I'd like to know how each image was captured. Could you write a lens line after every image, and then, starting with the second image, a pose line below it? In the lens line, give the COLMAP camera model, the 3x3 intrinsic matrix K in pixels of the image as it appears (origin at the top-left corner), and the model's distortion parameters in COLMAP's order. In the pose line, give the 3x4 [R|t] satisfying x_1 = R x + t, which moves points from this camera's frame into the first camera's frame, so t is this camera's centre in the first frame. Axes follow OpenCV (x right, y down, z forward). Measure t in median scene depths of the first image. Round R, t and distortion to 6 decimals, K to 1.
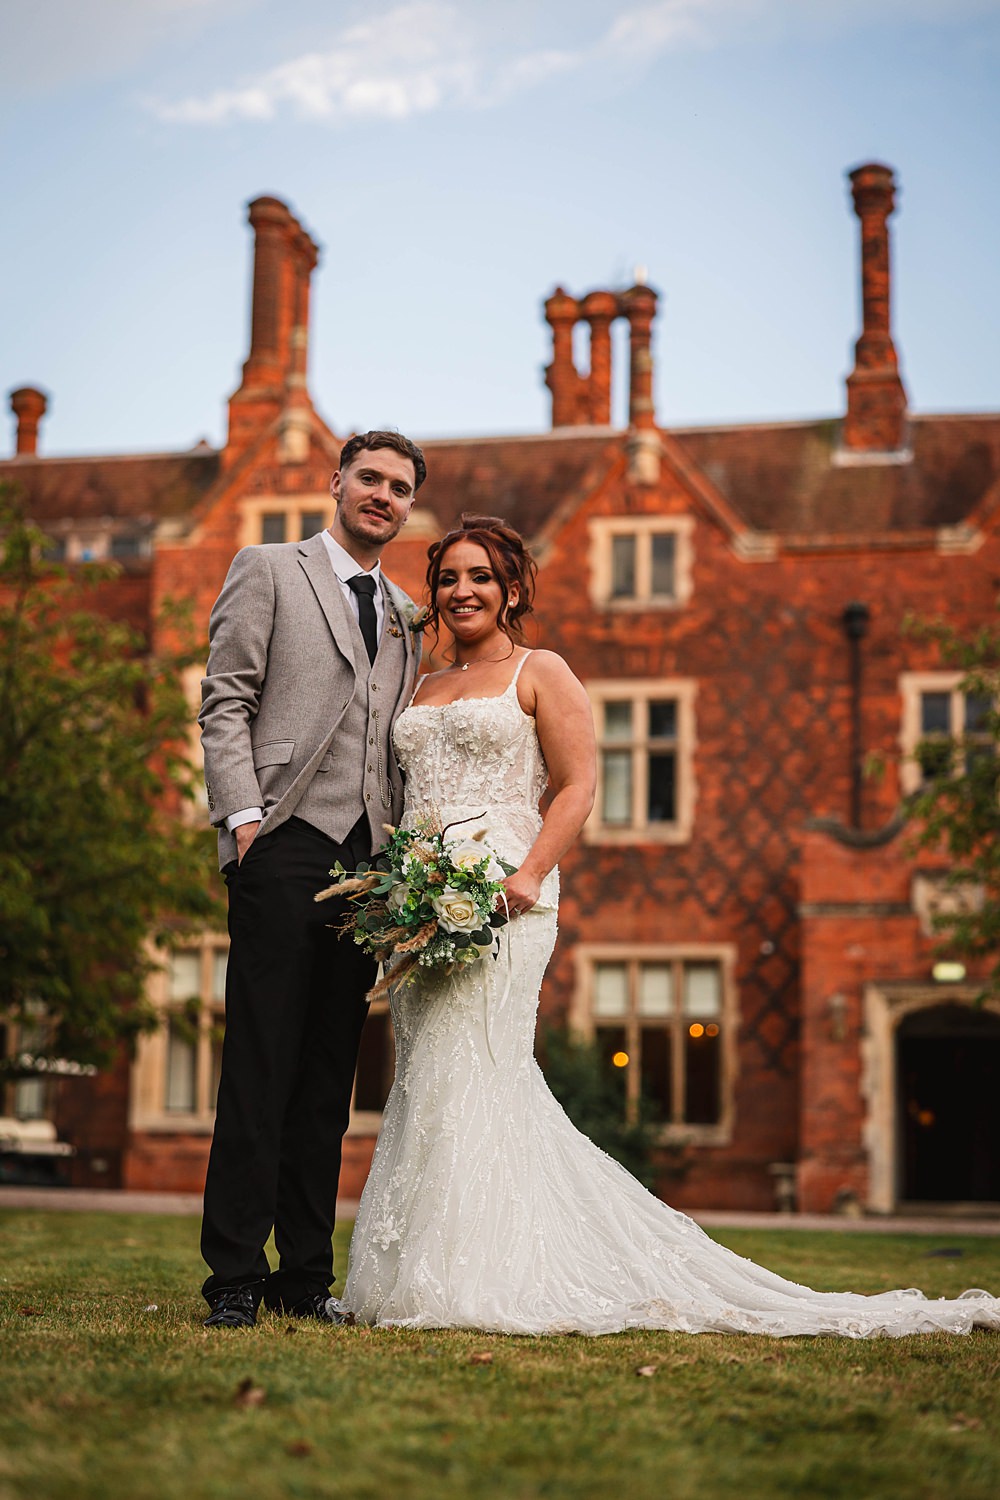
lens RADIAL K [[2867.7, 0, 500.0], [0, 2867.7, 750.0], [0, 0, 1]] dist [-0.001172, 0.542125]
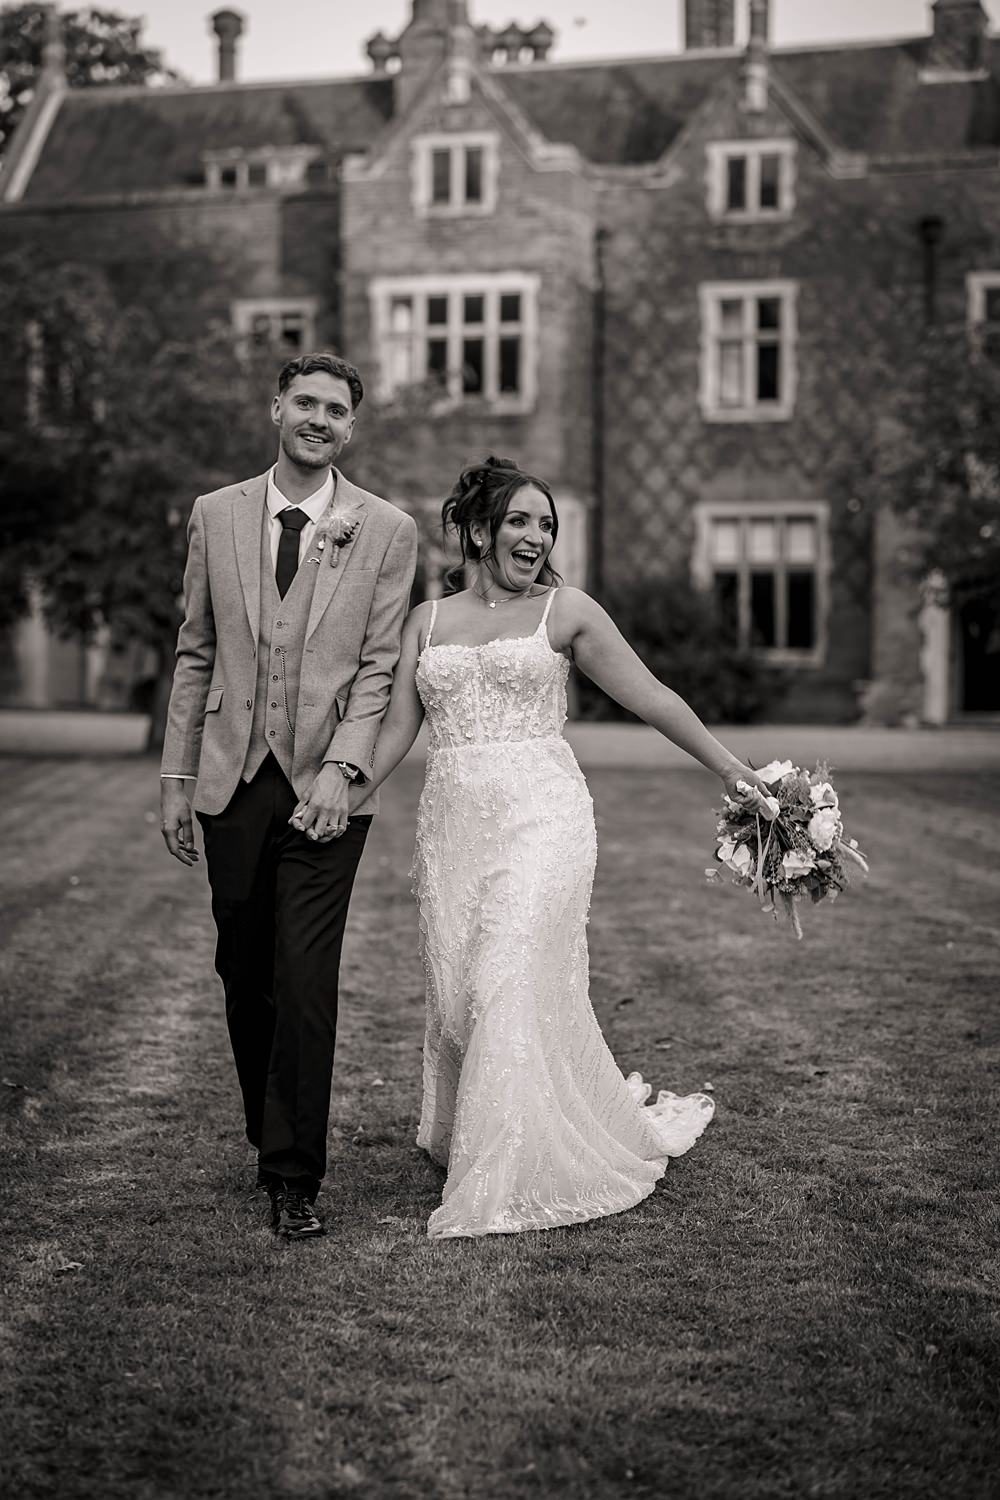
lens RADIAL K [[2761.6, 0, 500.0], [0, 2761.6, 750.0], [0, 0, 1]] dist [-0.005940, 0.070457]
pose [[0.997833, -0.010572, -0.064937, 0.017762], [0.021951, 0.983946, 0.177111, -0.038865], [0.062022, -0.178153, 0.982046, -0.174888]]
